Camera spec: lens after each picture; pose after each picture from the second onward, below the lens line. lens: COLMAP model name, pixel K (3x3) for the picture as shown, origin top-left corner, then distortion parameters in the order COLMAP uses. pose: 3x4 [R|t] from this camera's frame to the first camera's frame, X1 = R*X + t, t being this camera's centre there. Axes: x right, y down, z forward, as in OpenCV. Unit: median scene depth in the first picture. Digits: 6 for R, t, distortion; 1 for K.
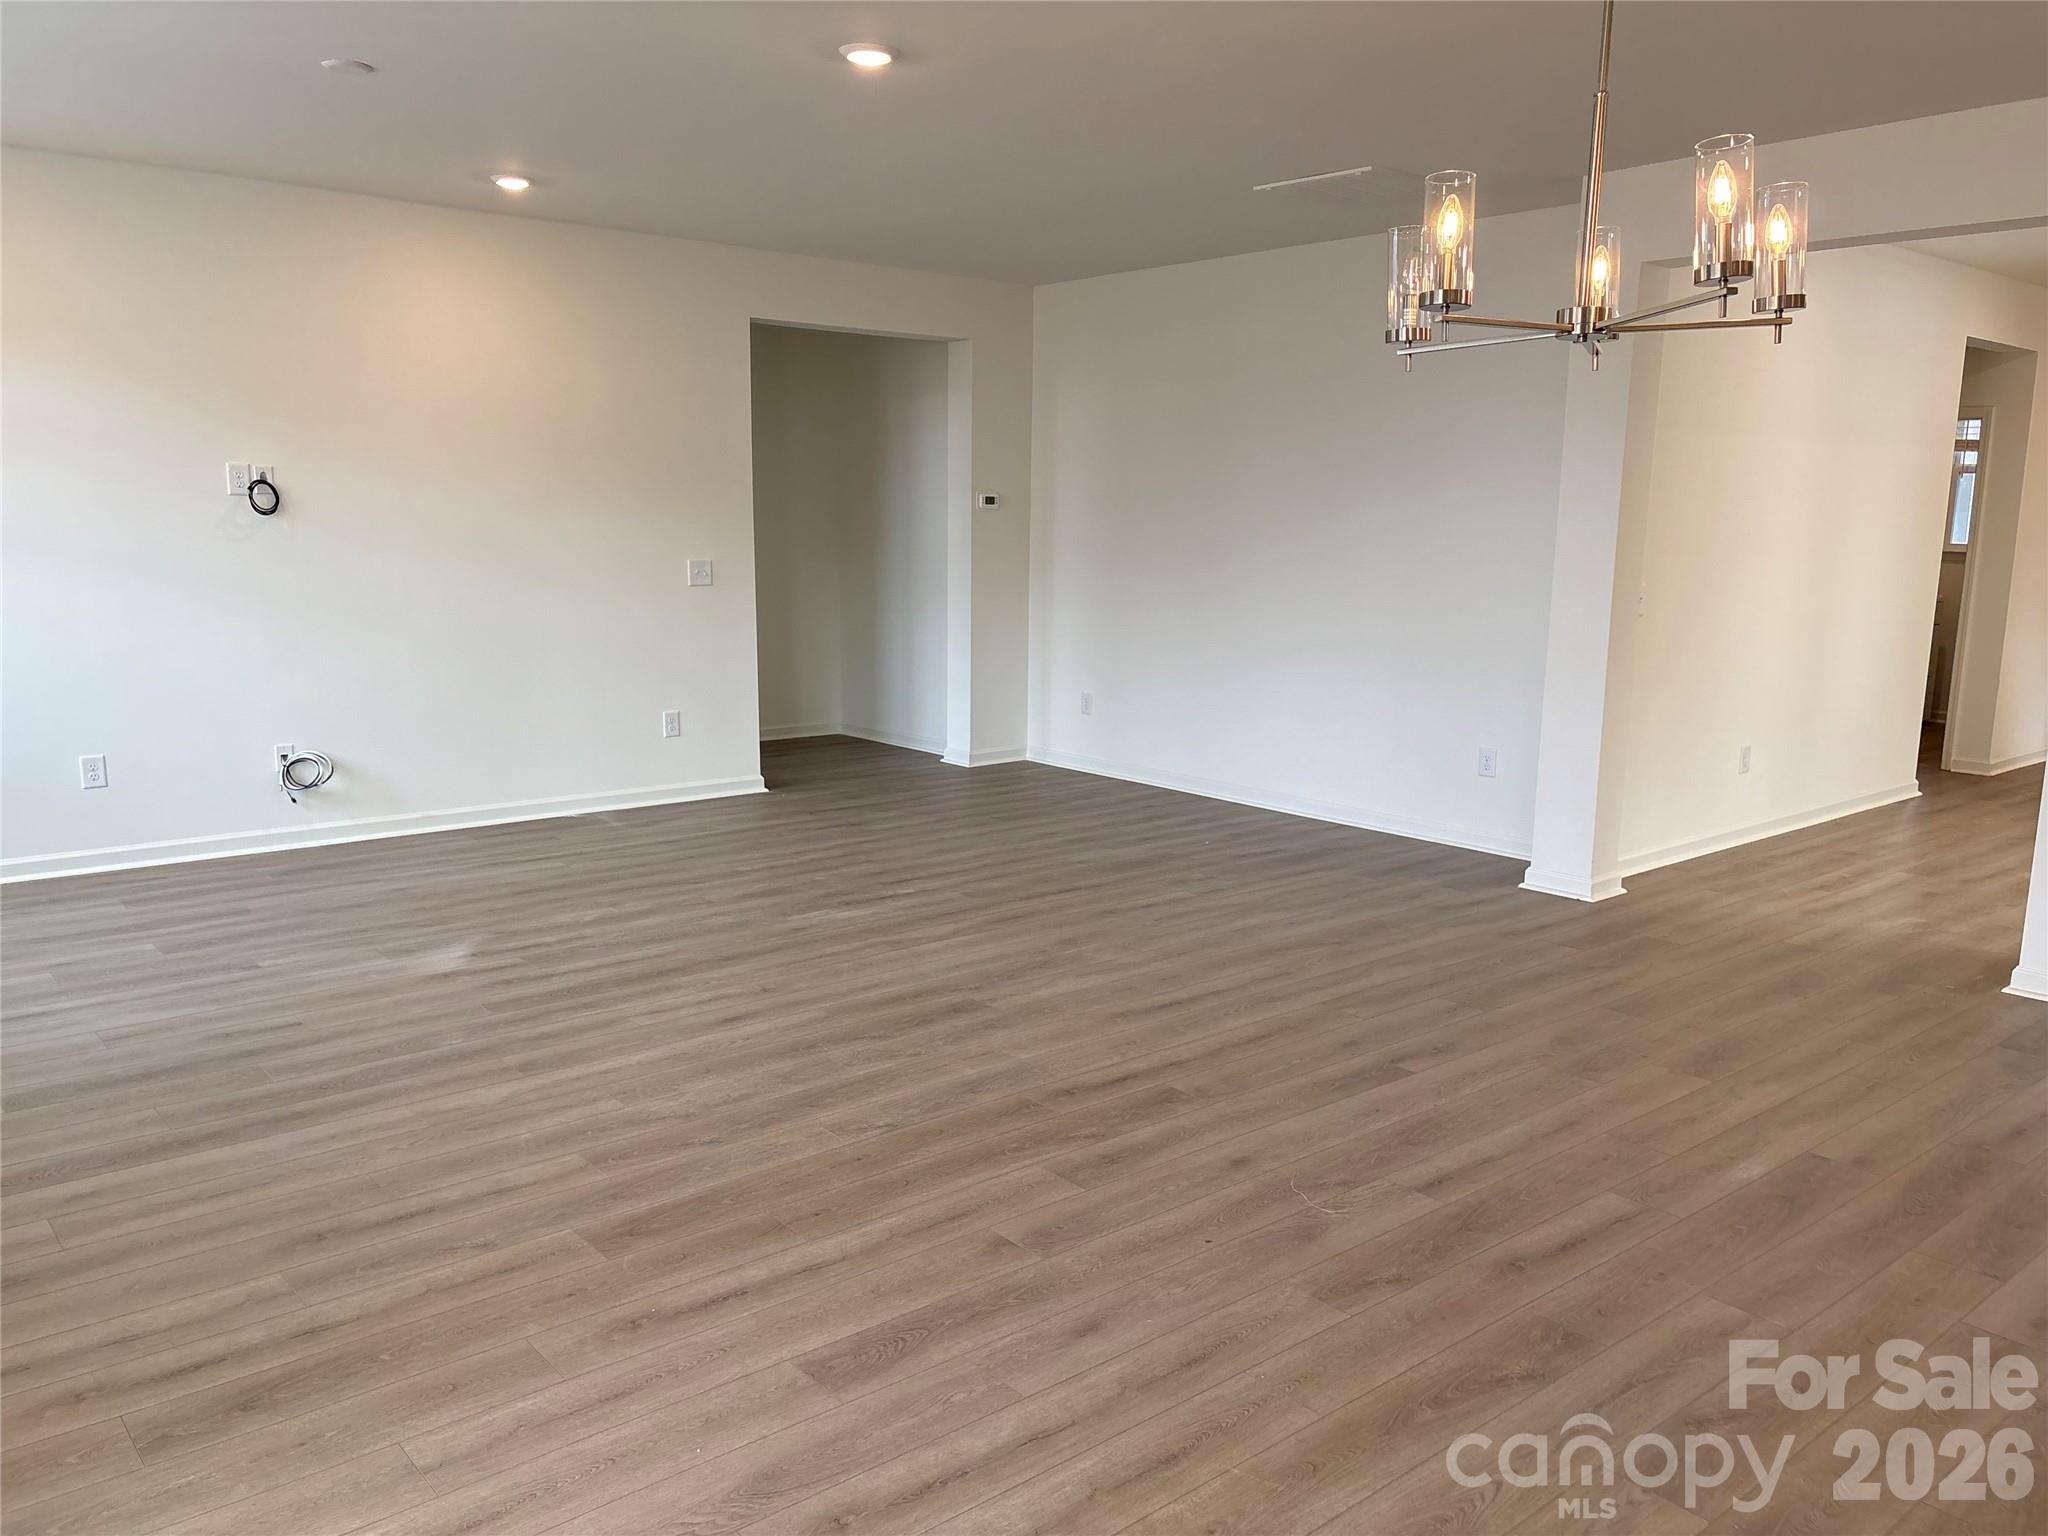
lens RADIAL K [[1553.4, 0, 1025.7], [0, 1553.4, 748.6], [0, 0, 1]] dist [0.035357, -0.027037]
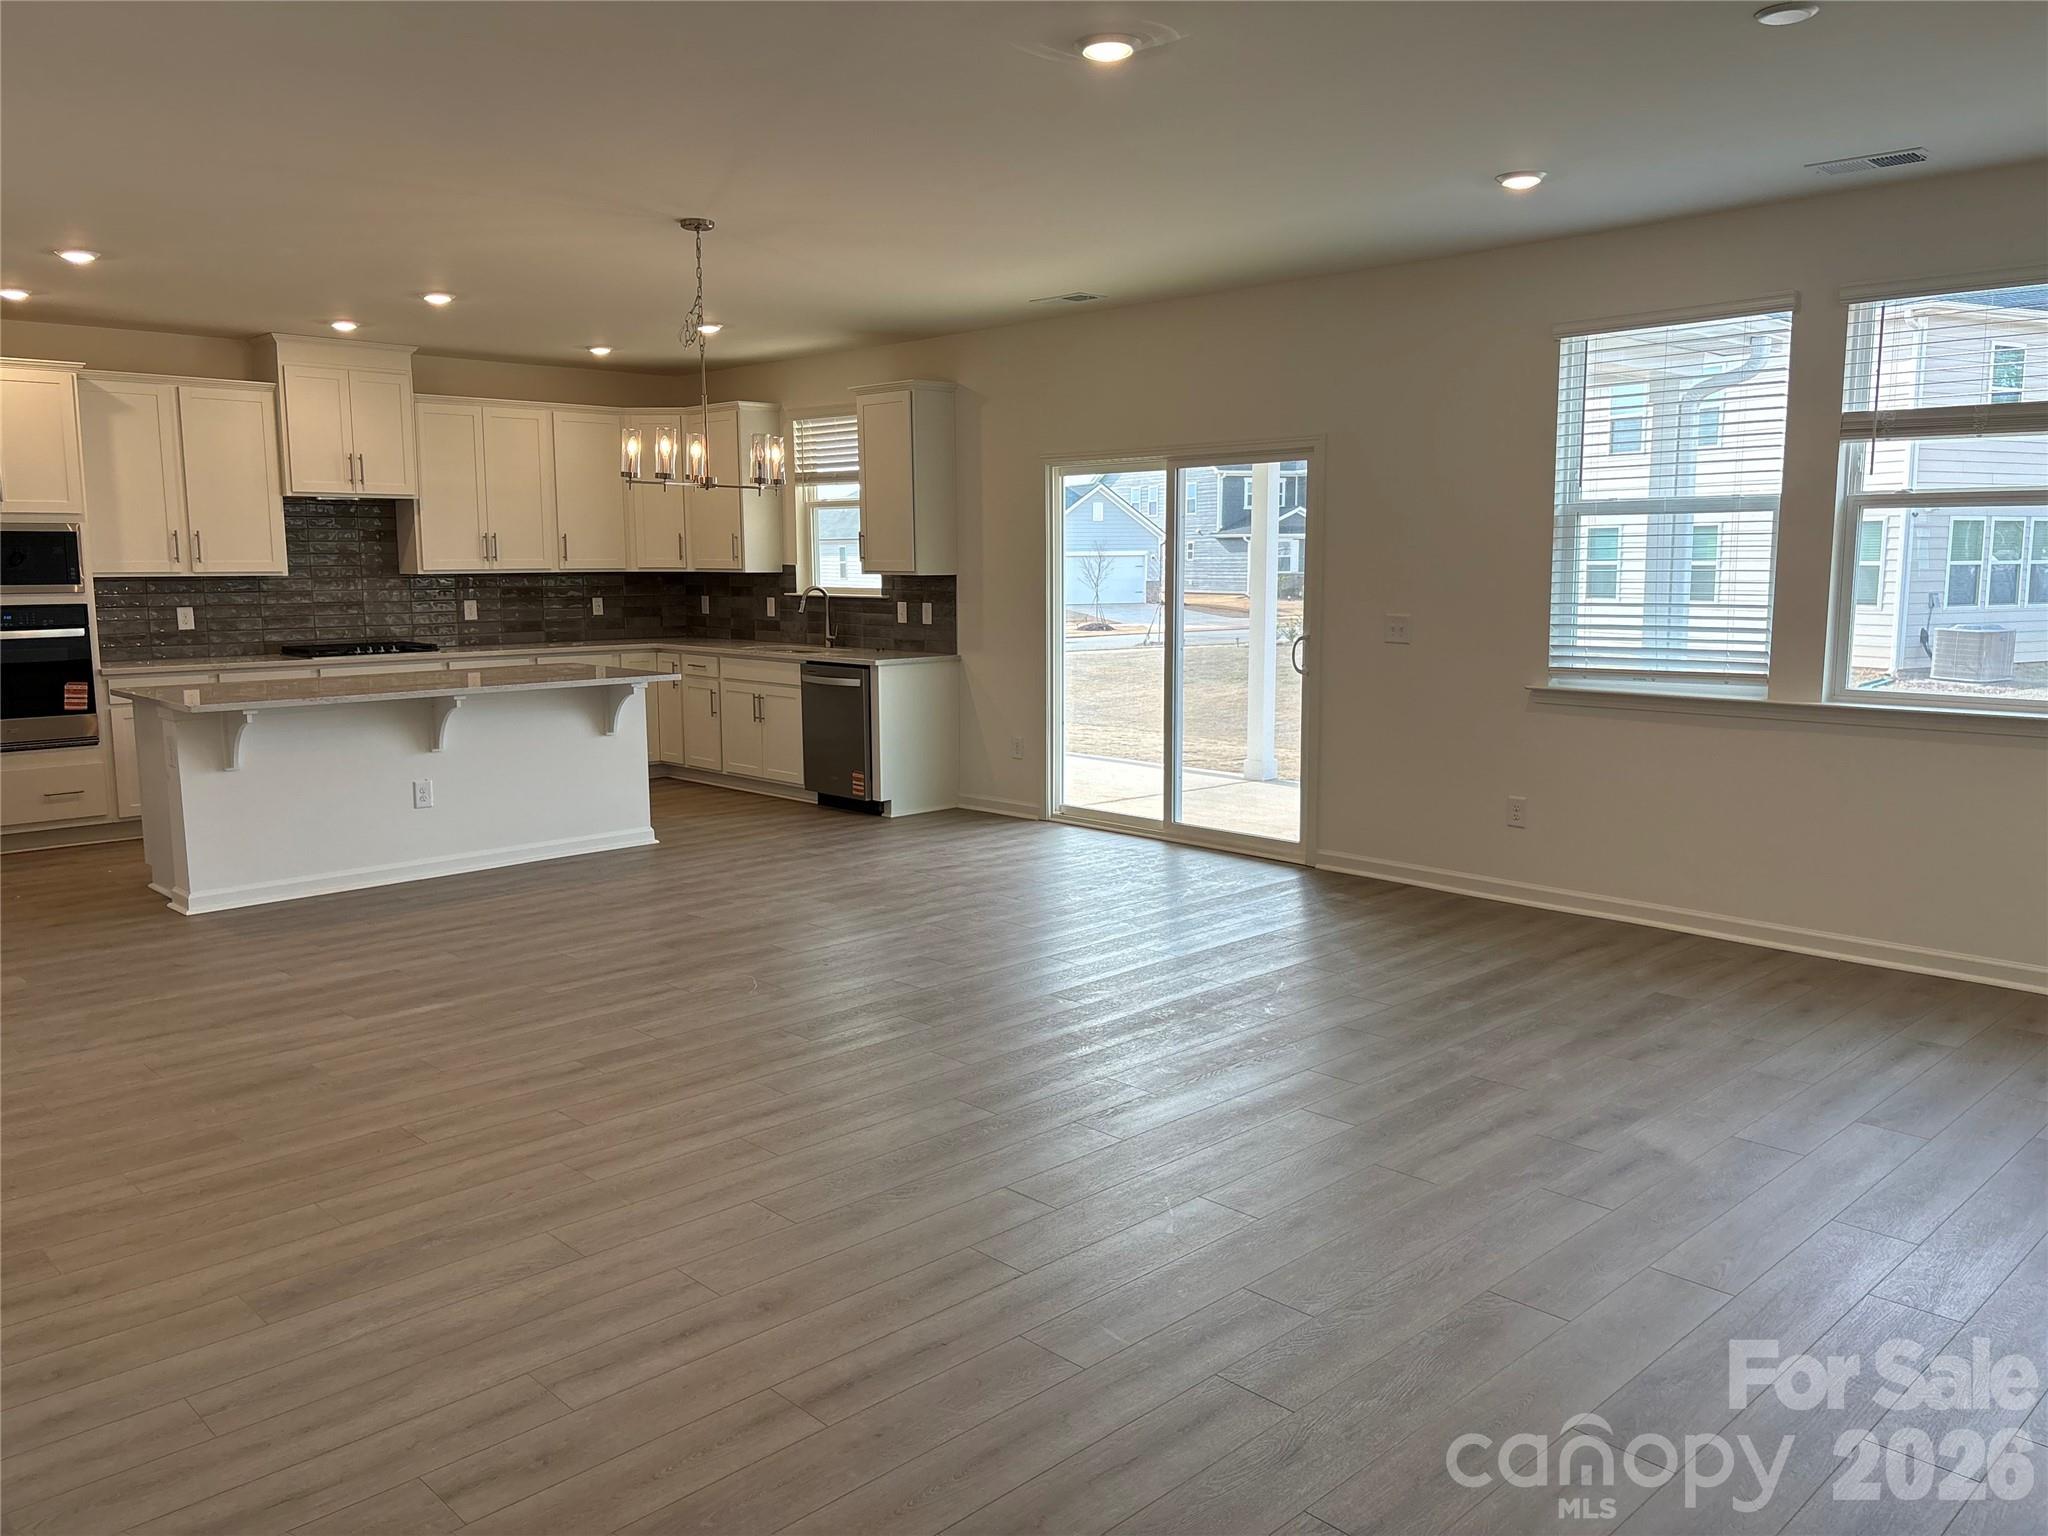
lens RADIAL K [[1553.4, 0, 1027.0], [0, 1553.4, 759.1], [0, 0, 1]] dist [0.035357, -0.027037]
pose [[-0.997925, 0.001263, -0.064374, 0.000544], [-0.016874, 0.959732, 0.280411, -0.358866], [0.062136, 0.280916, -0.957719, 2.303882]]
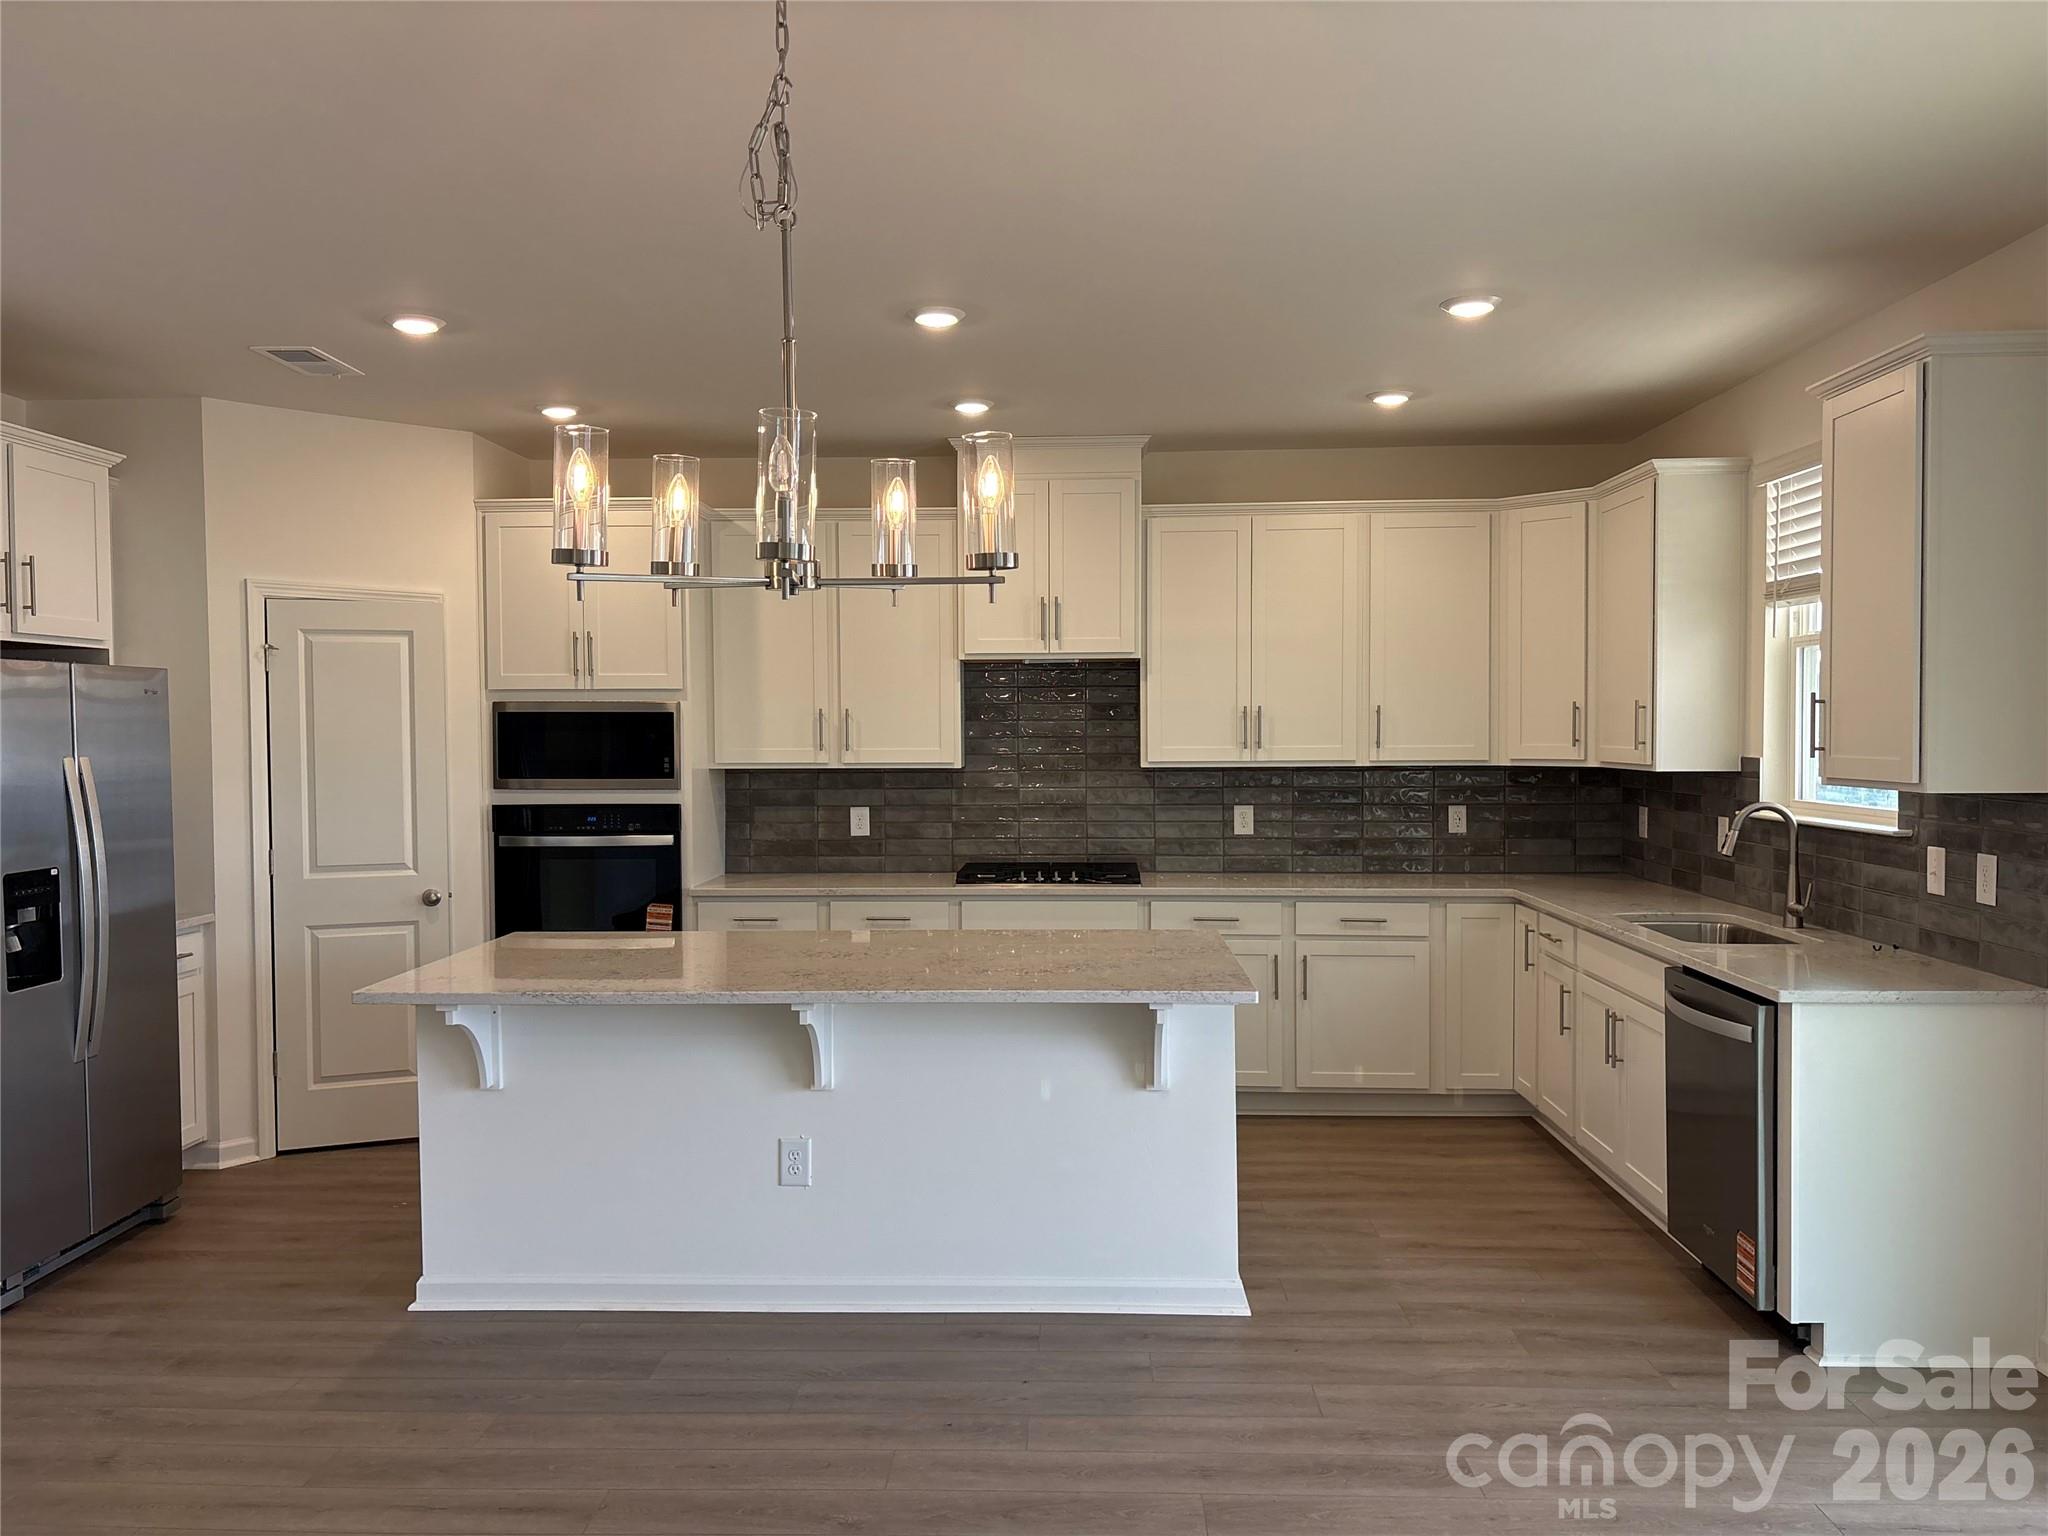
lens RADIAL K [[1553.4, 0, 1019.4], [0, 1553.4, 771.6], [0, 0, 1]] dist [0.035357, -0.027037]
pose [[-0.734623, -0.025826, 0.677984, -0.174619], [0.101194, 0.983927, 0.147128, -0.227456], [-0.670887, 0.176691, -0.720202, 1.385093]]
